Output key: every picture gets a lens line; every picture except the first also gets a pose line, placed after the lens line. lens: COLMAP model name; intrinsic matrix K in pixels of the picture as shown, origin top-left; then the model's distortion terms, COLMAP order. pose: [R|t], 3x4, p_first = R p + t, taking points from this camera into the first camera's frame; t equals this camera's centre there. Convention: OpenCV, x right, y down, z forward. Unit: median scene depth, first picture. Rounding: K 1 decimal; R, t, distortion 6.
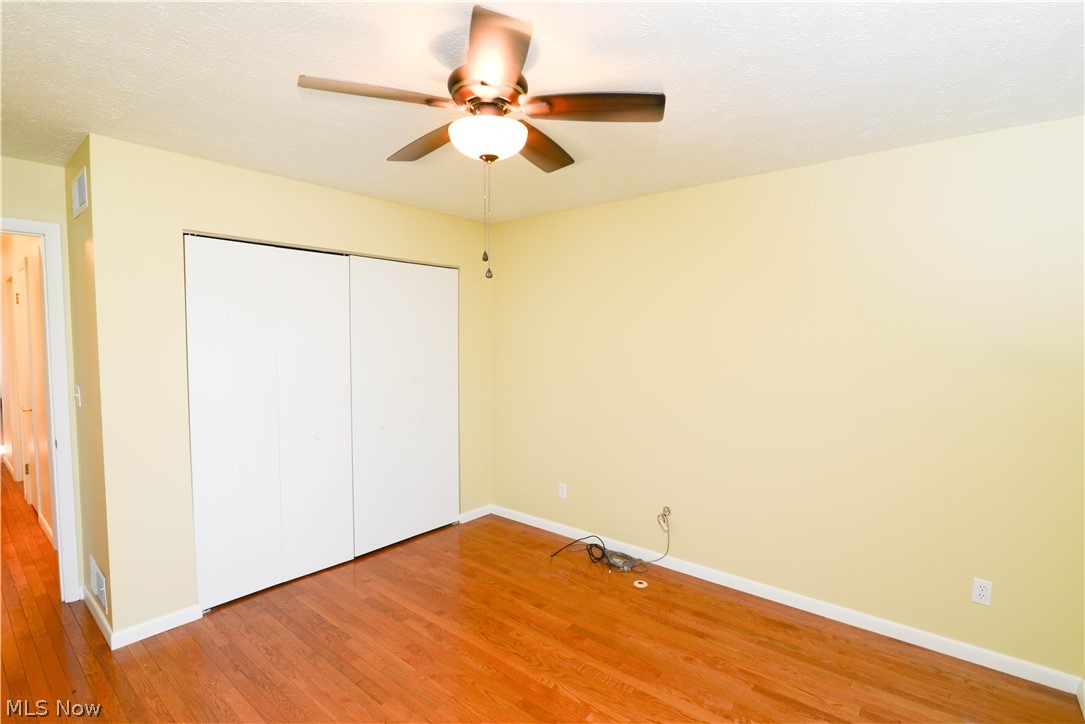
lens RADIAL K [[513.0, 0, 545.0], [0, 513.0, 371.9], [0, 0, 1]] dist [-0.000964, 0.000203]
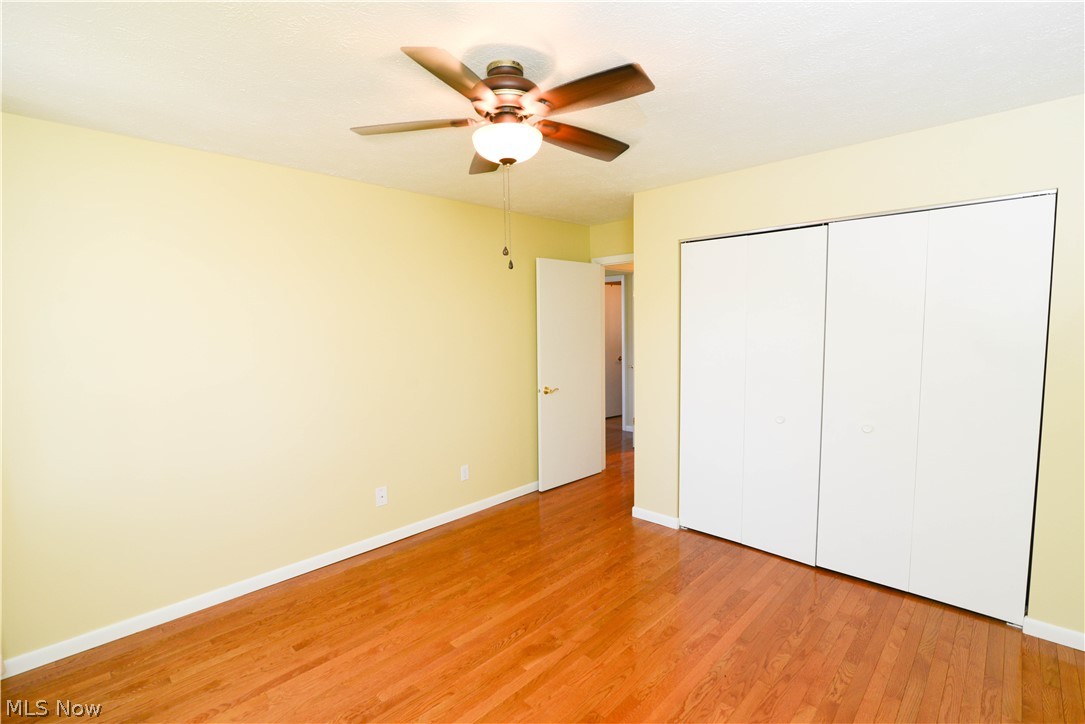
lens RADIAL K [[495.9, 0, 541.3], [0, 495.9, 366.6], [0, 0, 1]] dist [-0.022184, 0.002446]
pose [[-0.064105, 0.090395, -0.993841, 0.557373], [-0.054845, 0.994065, 0.093953, -0.043003], [0.996435, 0.060530, -0.058766, 0.645736]]
